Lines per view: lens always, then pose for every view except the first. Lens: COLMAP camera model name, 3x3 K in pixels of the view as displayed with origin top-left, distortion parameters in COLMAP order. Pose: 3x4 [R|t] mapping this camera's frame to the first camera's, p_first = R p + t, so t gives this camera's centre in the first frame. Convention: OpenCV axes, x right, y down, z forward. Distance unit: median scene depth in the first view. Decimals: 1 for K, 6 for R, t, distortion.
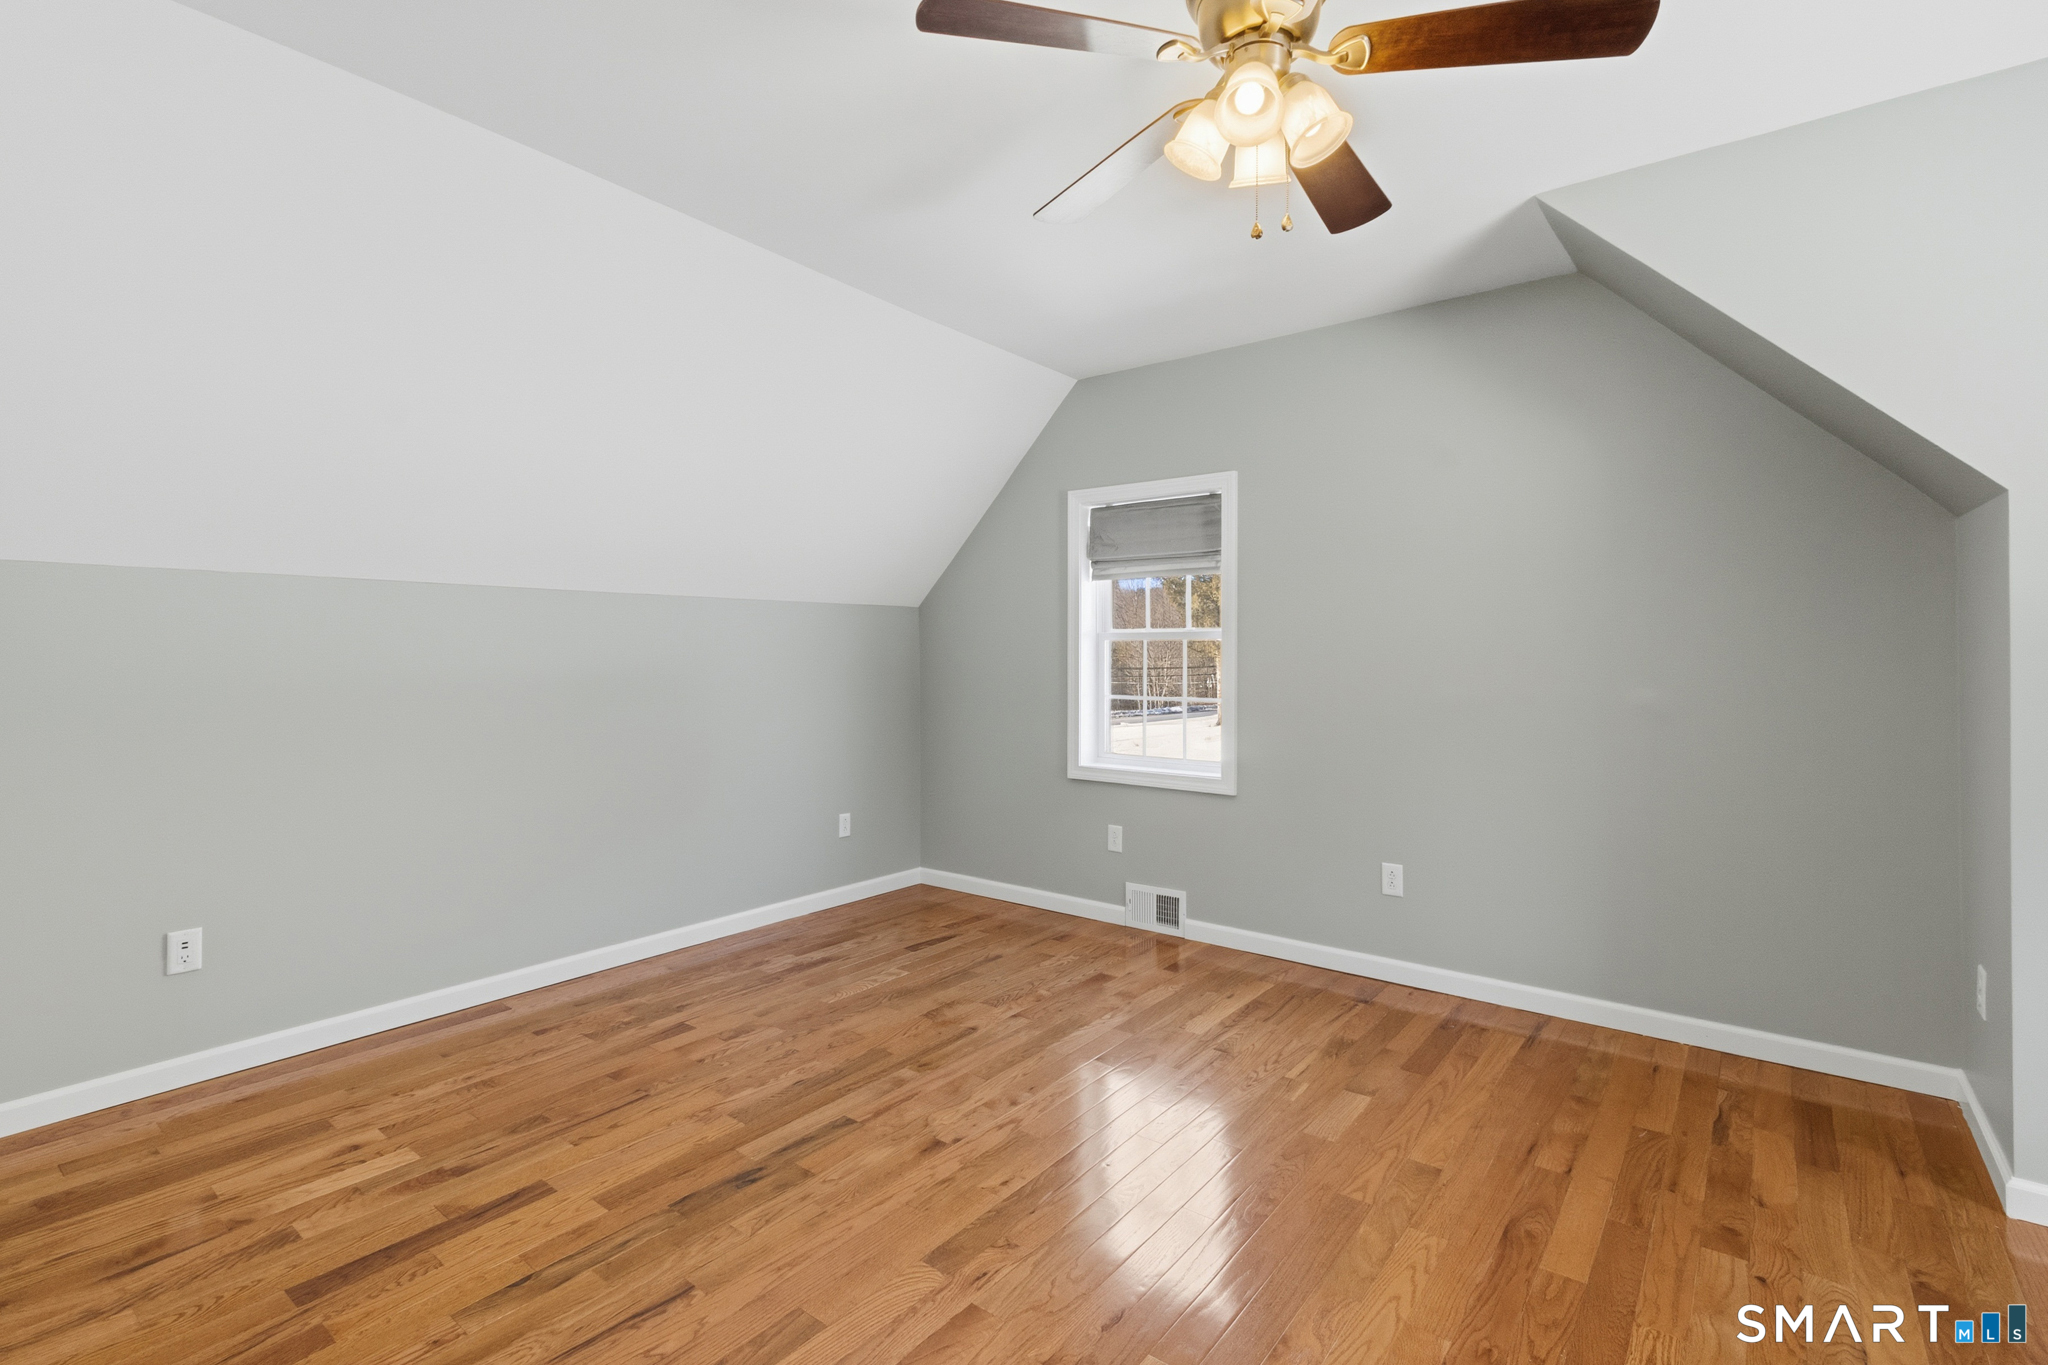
lens RADIAL K [[959.8, 0, 1031.8], [0, 959.8, 644.2], [0, 0, 1]] dist [0.001639, -0.000082]
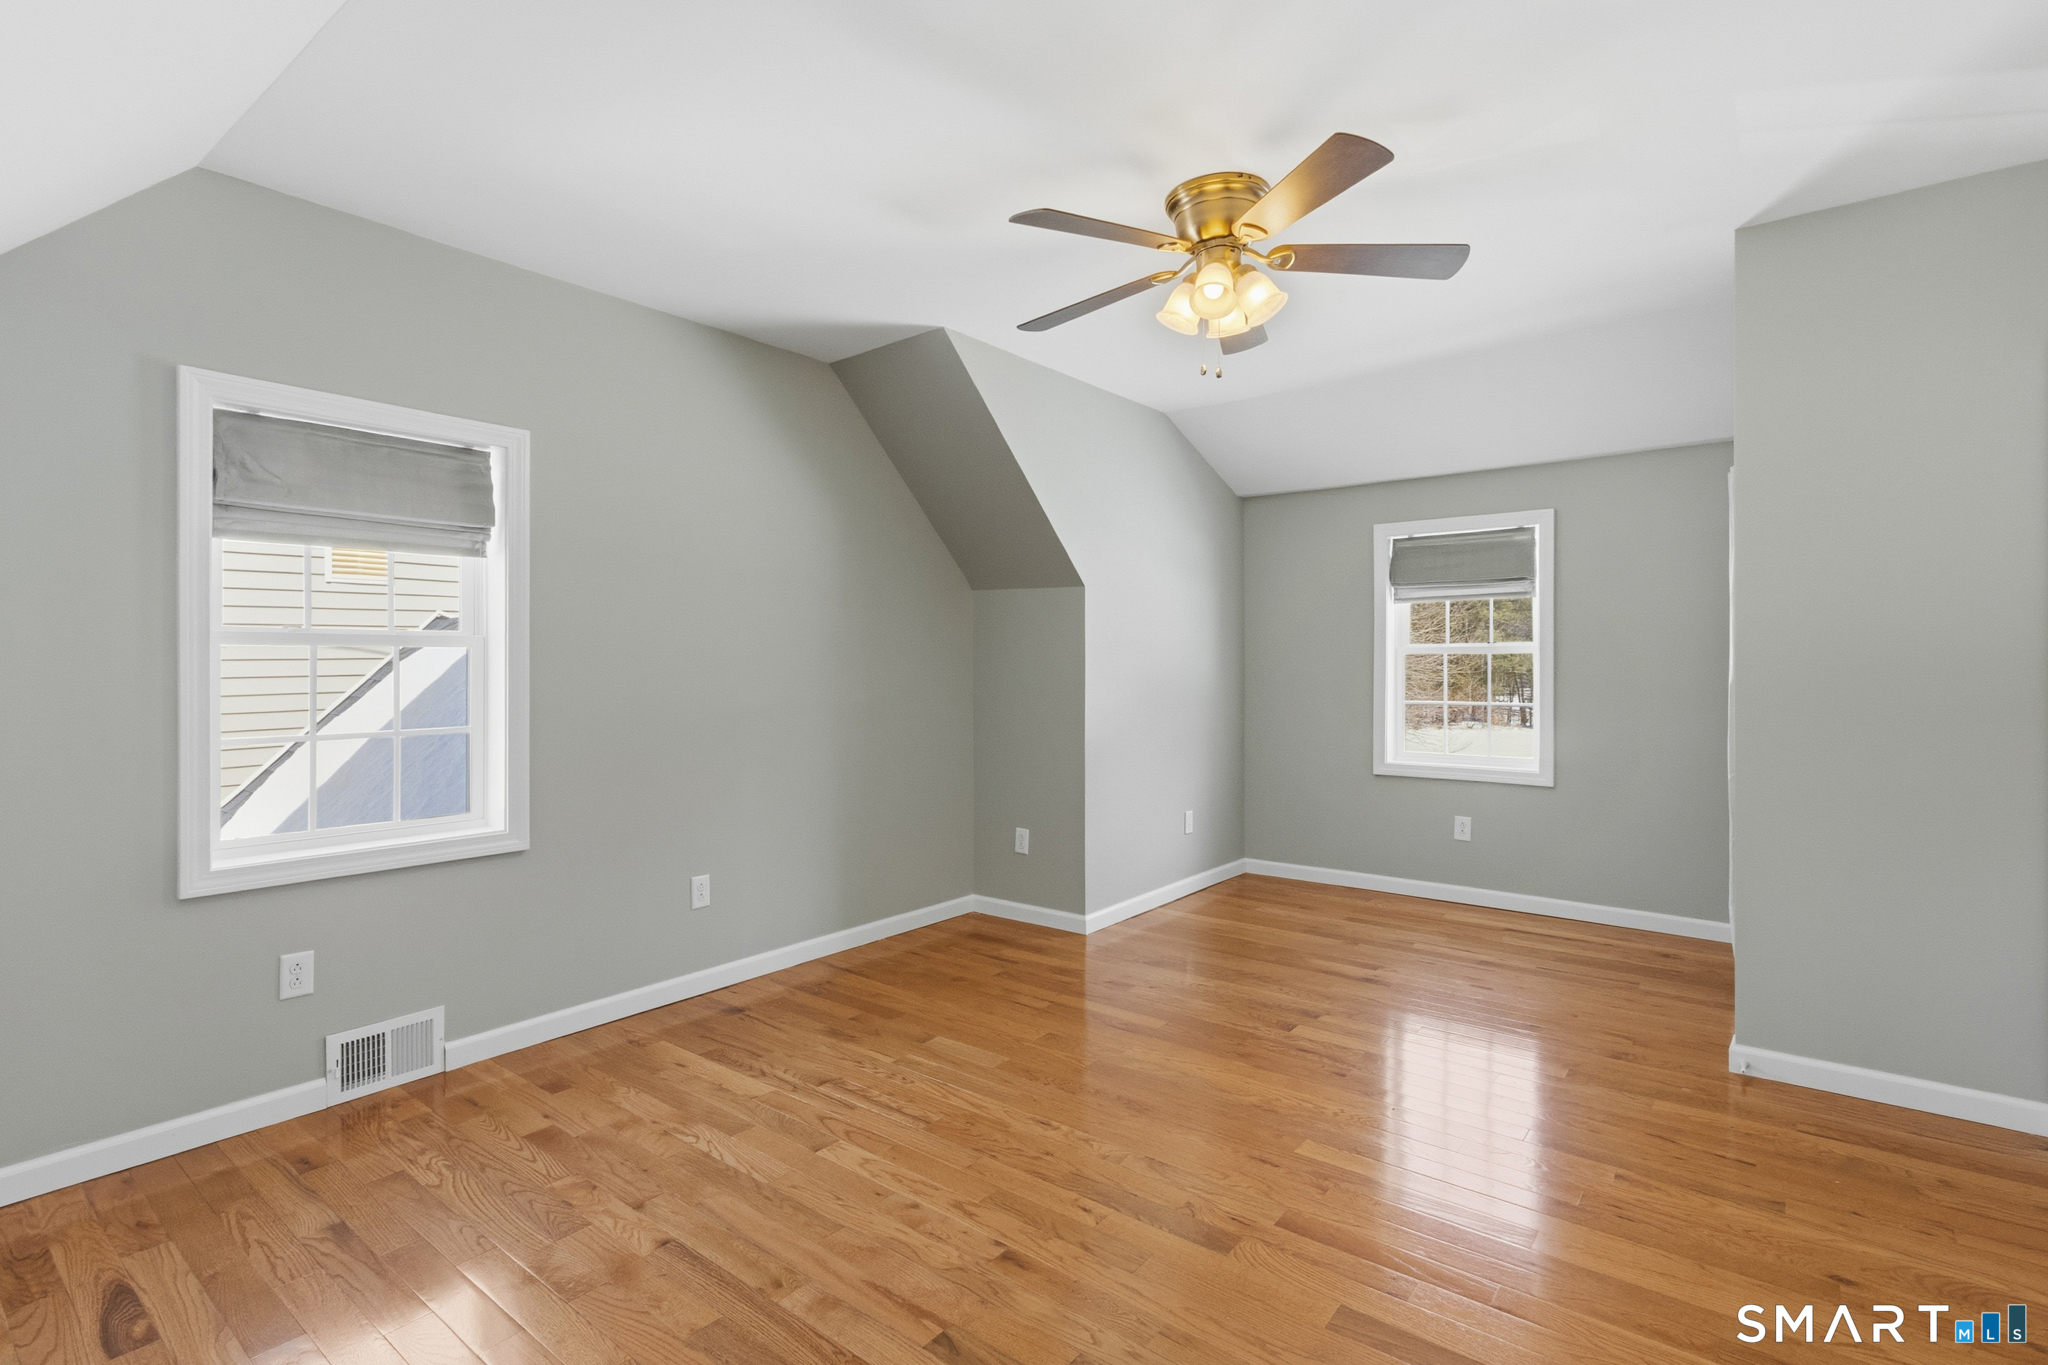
lens RADIAL K [[953.0, 0, 1025.3], [0, 953.0, 666.9], [0, 0, 1]] dist [0.003255, 0.000136]
pose [[0.004055, -0.004492, 0.999982, -0.825221], [-0.010864, 0.999931, 0.004536, 0.003065], [-0.999933, -0.010883, 0.004006, 0.881032]]
